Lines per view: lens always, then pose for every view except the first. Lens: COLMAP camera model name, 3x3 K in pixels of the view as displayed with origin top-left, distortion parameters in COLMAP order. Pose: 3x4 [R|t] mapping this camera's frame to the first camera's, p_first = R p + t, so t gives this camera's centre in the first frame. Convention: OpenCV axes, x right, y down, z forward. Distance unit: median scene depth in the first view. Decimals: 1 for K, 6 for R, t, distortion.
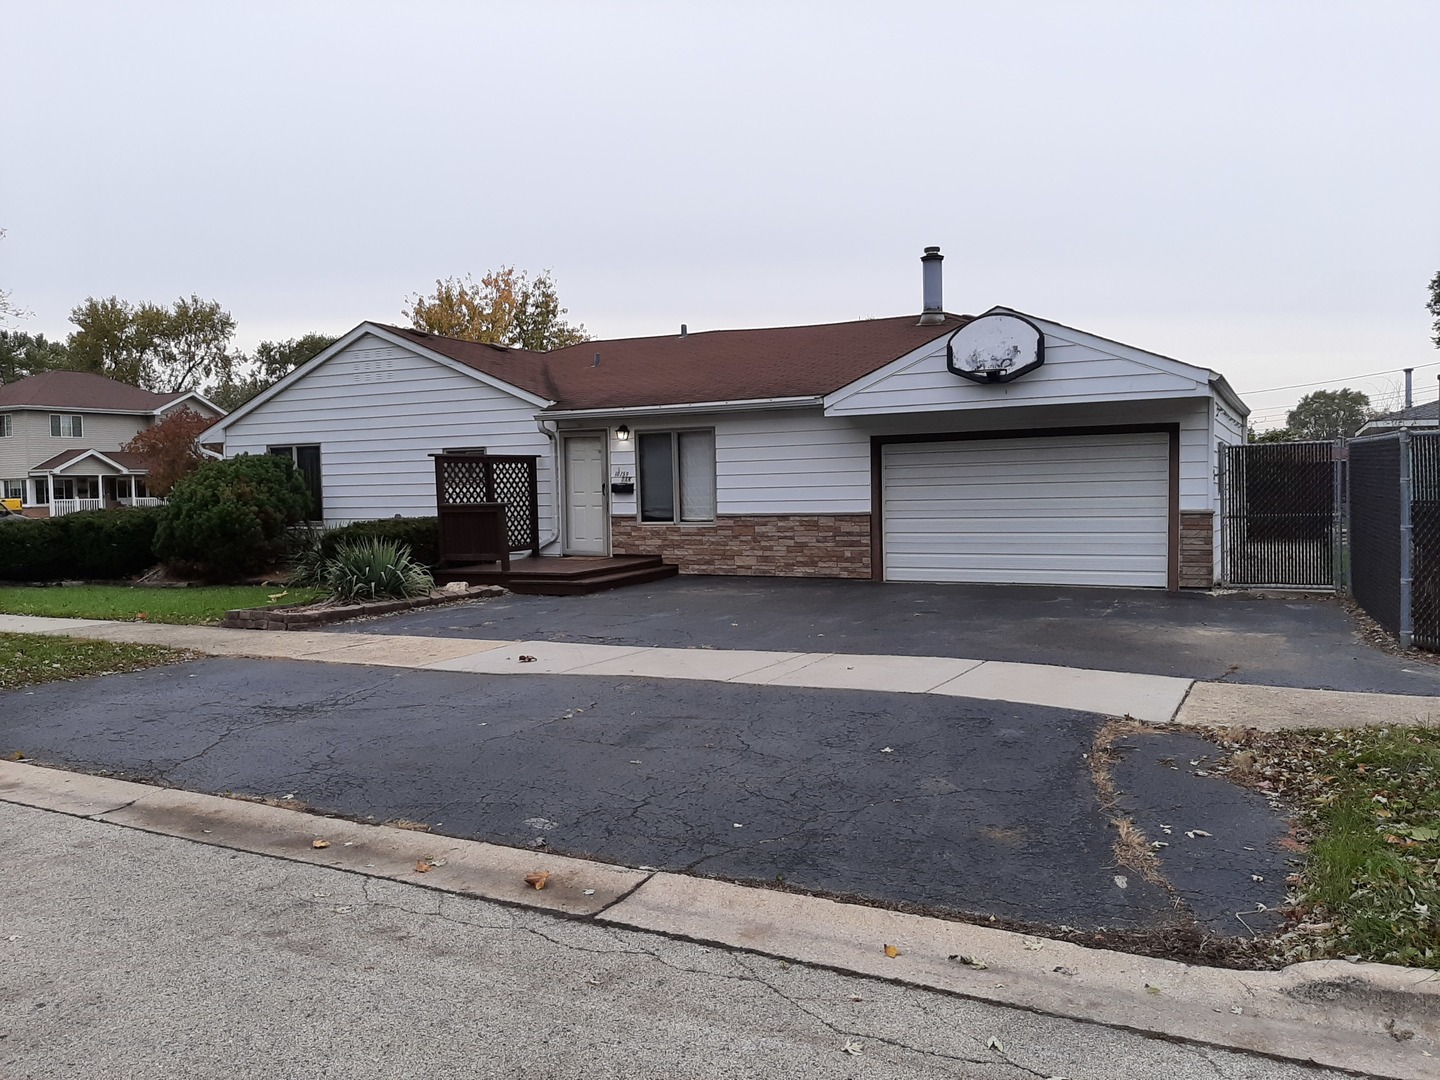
lens RADIAL K [[1113.6, 0, 714.2], [0, 1113.6, 544.7], [0, 0, 1]] dist [0.055977, -0.064805]
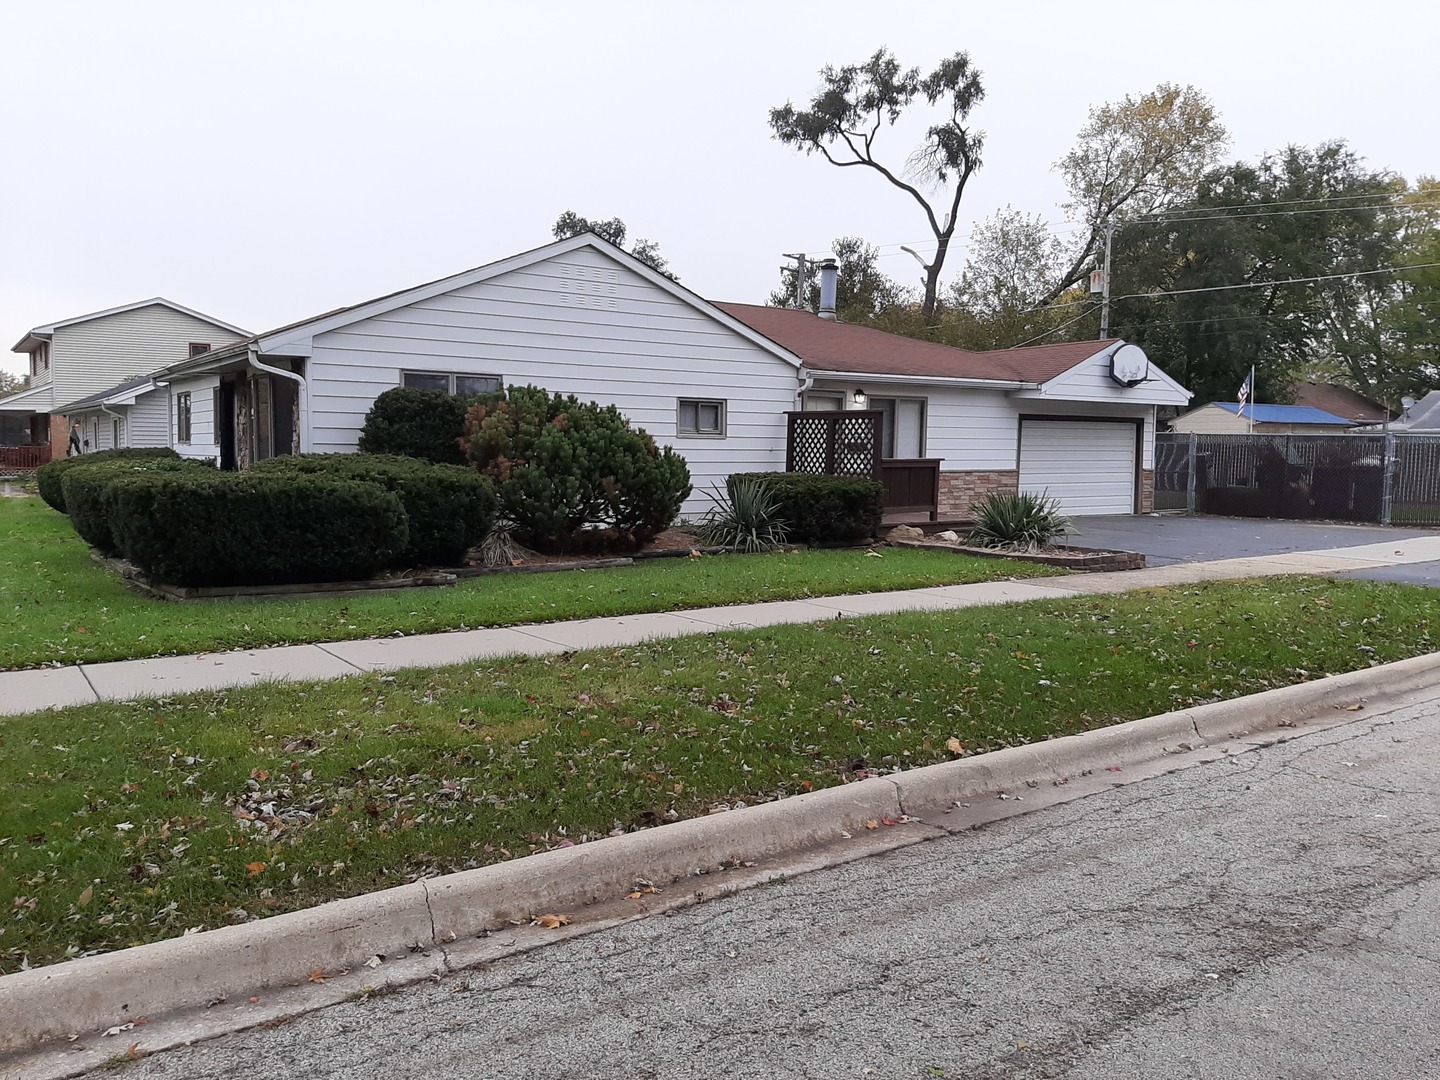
lens RADIAL K [[1113.6, 0, 716.5], [0, 1113.6, 541.0], [0, 0, 1]] dist [0.055977, -0.064805]
pose [[0.463214, -0.049053, 0.884888, -1.201904], [0.029759, 0.998765, 0.039787, -0.006300], [-0.885747, 0.007903, 0.464102, 0.660017]]
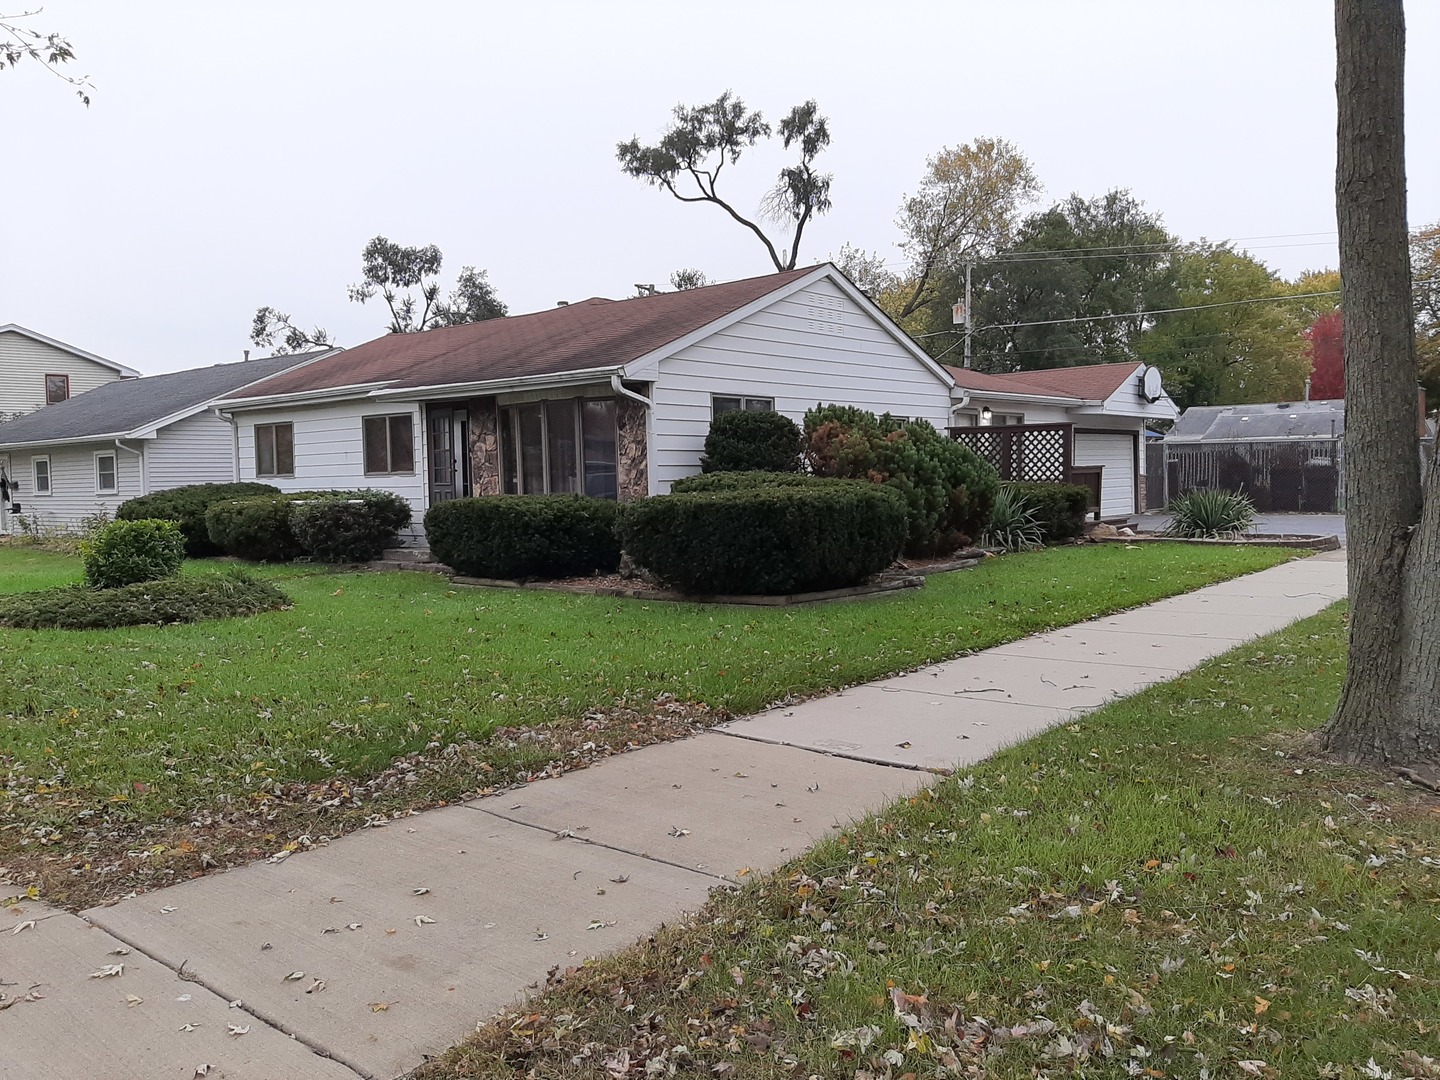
lens RADIAL K [[1113.6, 0, 717.1], [0, 1113.6, 546.3], [0, 0, 1]] dist [0.055977, -0.064805]
pose [[0.217507, -0.045840, 0.974982, -1.433530], [0.070661, 0.997015, 0.031112, -0.015064], [-0.973498, 0.062126, 0.220097, 1.098723]]
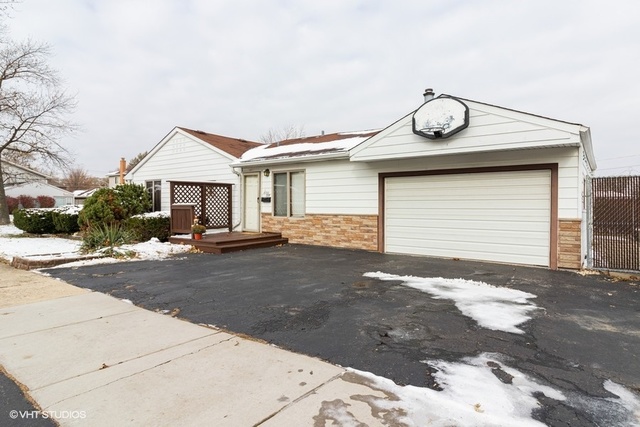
lens RADIAL K [[371.0, 0, 333.6], [0, 371.0, 202.8], [0, 0, 1]] dist [-0.007321, 0.000958]
pose [[0.990511, 0.015187, -0.136591, 0.144718], [-0.021374, 0.998805, -0.043944, -0.018689], [0.135761, 0.046446, 0.989652, 0.369300]]
